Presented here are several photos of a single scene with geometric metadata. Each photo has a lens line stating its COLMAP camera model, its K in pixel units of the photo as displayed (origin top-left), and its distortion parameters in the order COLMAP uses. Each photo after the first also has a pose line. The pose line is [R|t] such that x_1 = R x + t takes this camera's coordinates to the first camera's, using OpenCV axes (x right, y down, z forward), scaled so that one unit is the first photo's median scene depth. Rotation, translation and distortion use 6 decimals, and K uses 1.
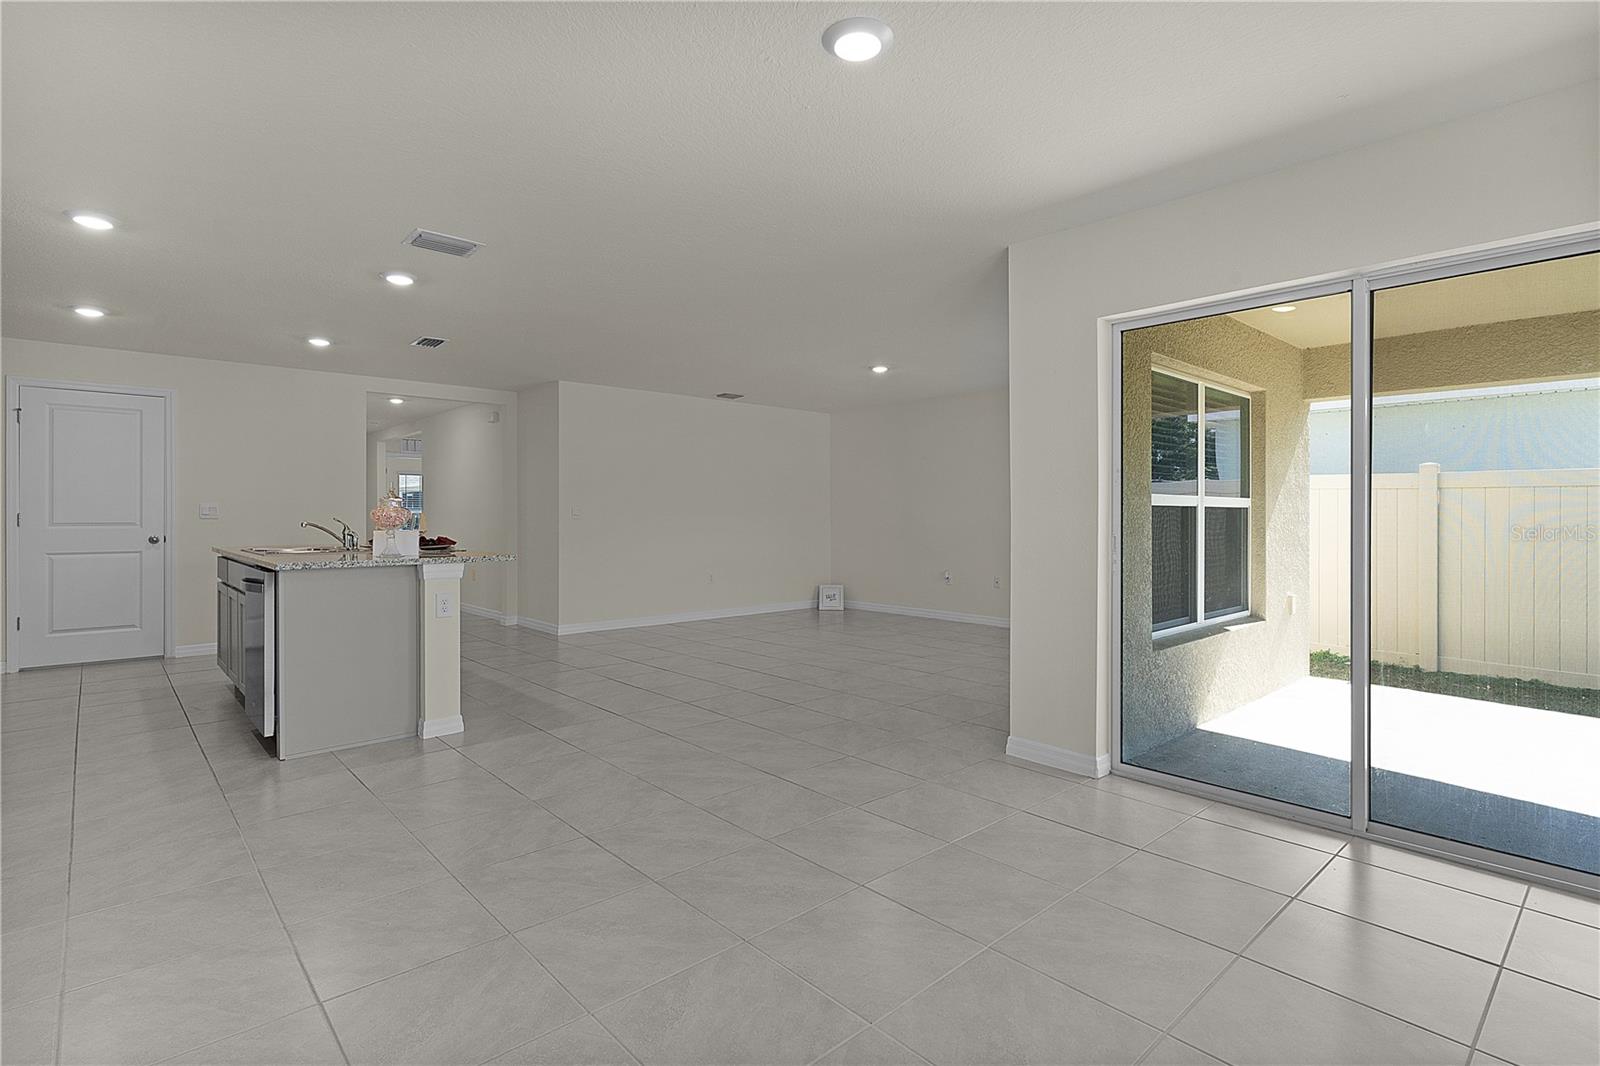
lens RADIAL K [[771.1, 0, 778.0], [0, 771.1, 516.2], [0, 0, 1]] dist [0.000349, 0.000448]
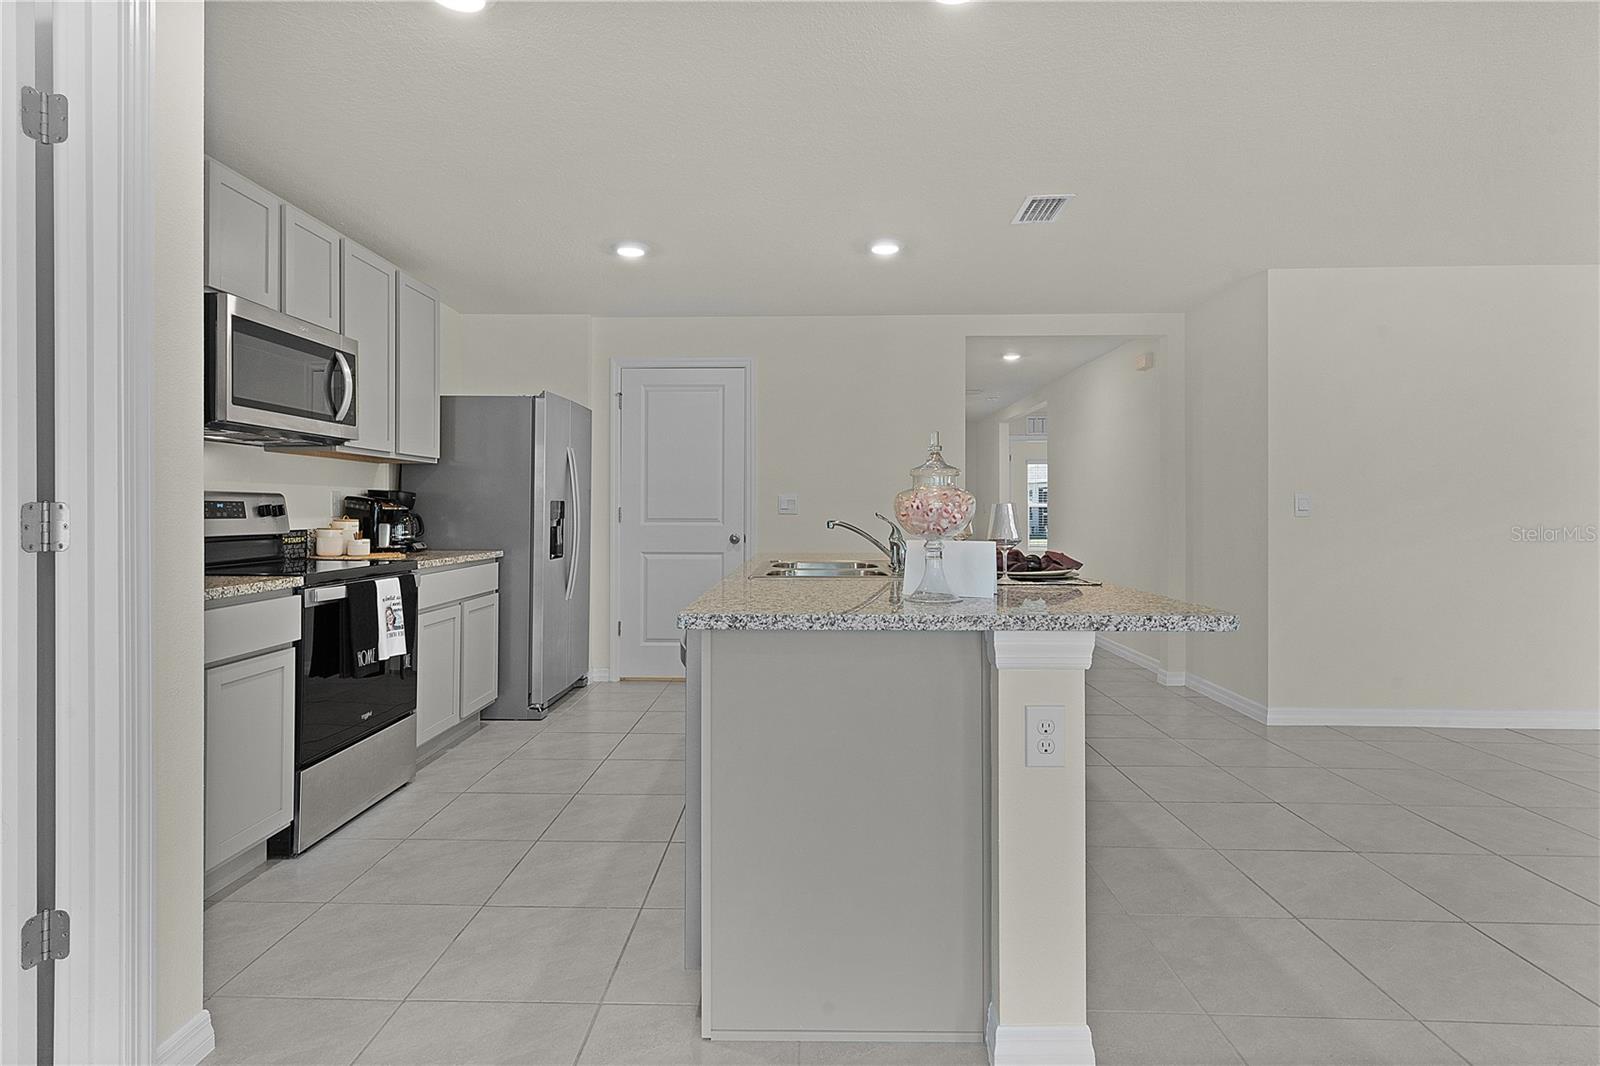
lens RADIAL K [[813.8, 0, 804.0], [0, 813.8, 510.9], [0, 0, 1]] dist [0.003153, 0.000337]
pose [[0.739290, 0.000187, -0.673388, -0.169774], [-0.001710, 0.999997, -0.001600, 0.001259], [0.673385, 0.002334, 0.739288, 0.423811]]
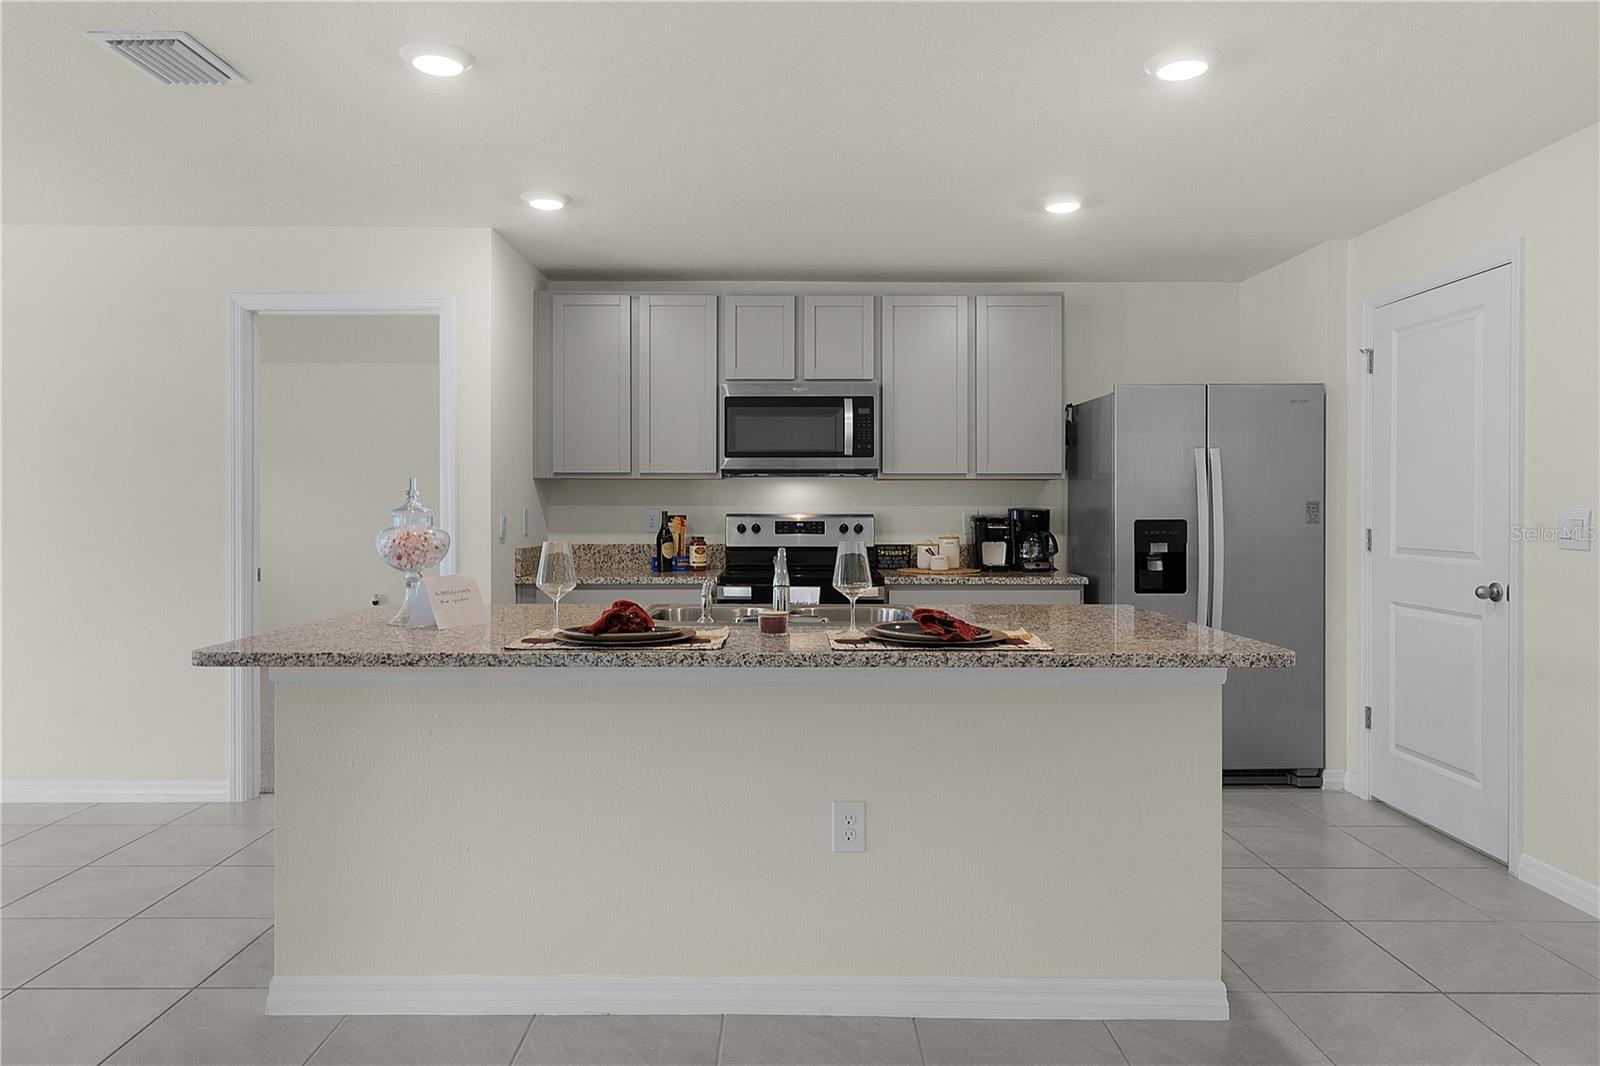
lens RADIAL K [[1010.4, 0, 798.2], [0, 1010.4, 520.8], [0, 0, 1]] dist [-0.000380, -0.000896]
pose [[-0.651815, 0.004701, -0.758364, -0.120966], [-0.005388, 0.999927, 0.010830, -0.015419], [0.758359, 0.011145, -0.651742, 1.141093]]
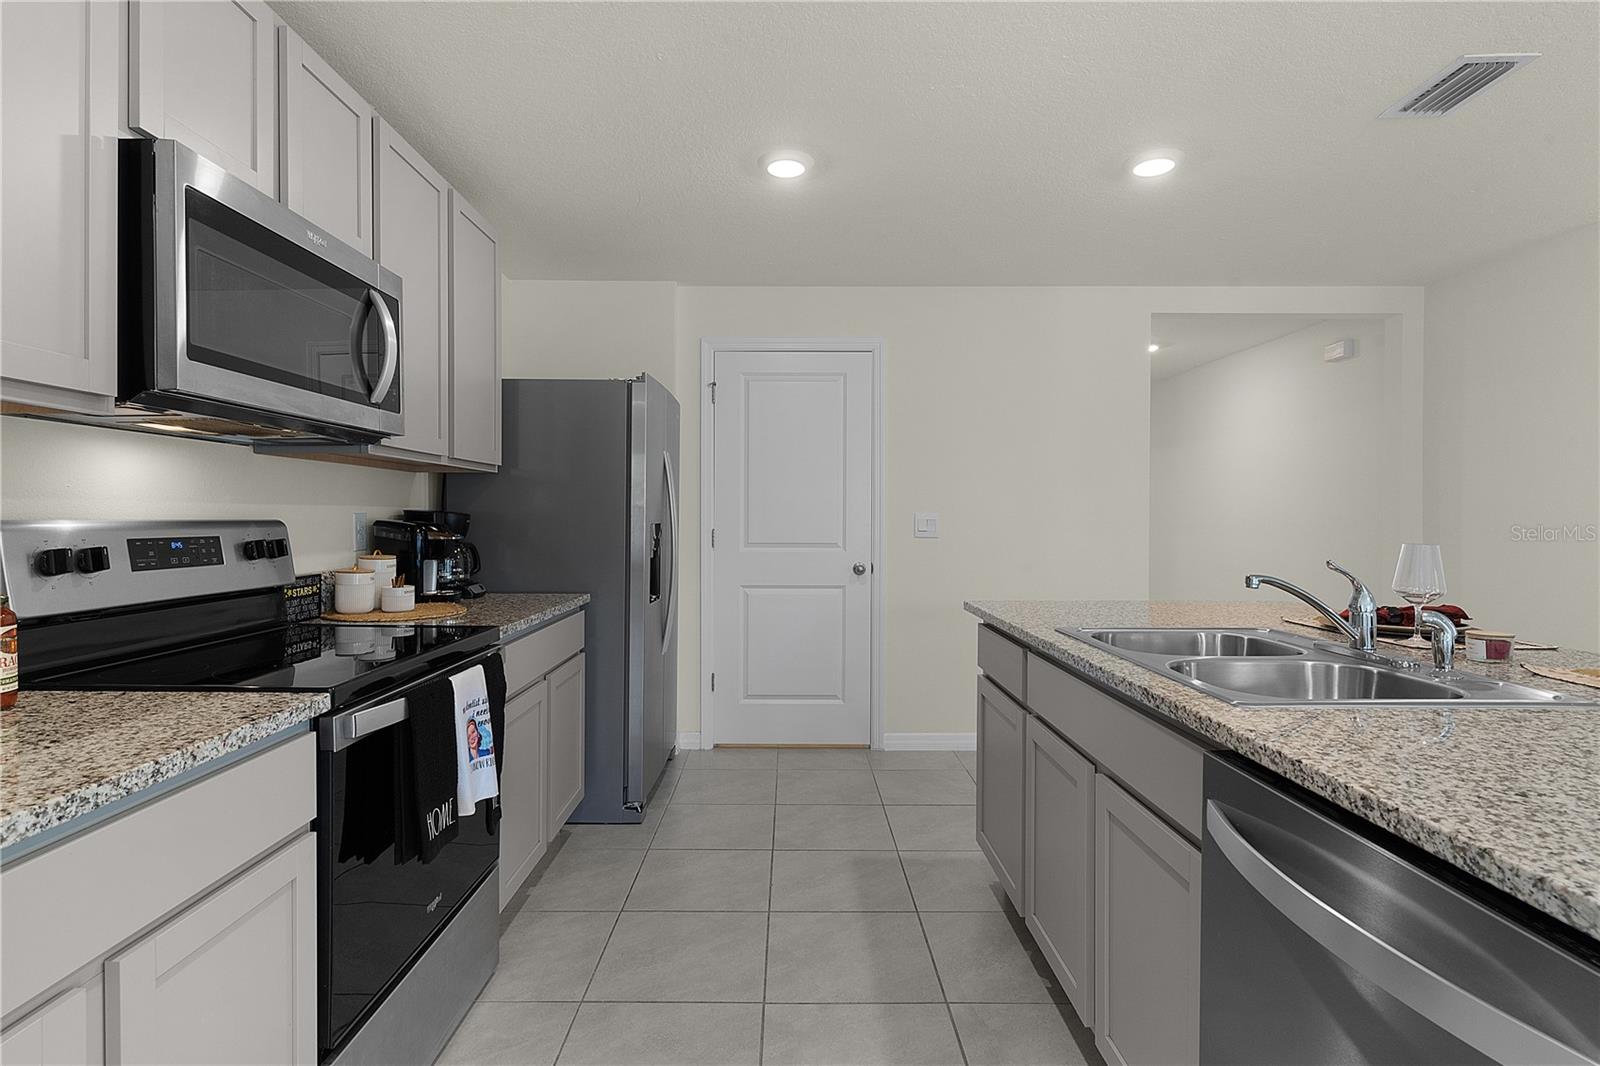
lens RADIAL K [[783.1, 0, 800.0], [0, 783.1, 533.0], [0, 0, 1]] dist [-0.001563, 0.000137]
pose [[0.753093, 0.013371, -0.657778, -0.432491], [-0.002647, 0.999847, 0.017294, -0.012659], [0.657909, -0.011283, 0.753013, 0.491668]]
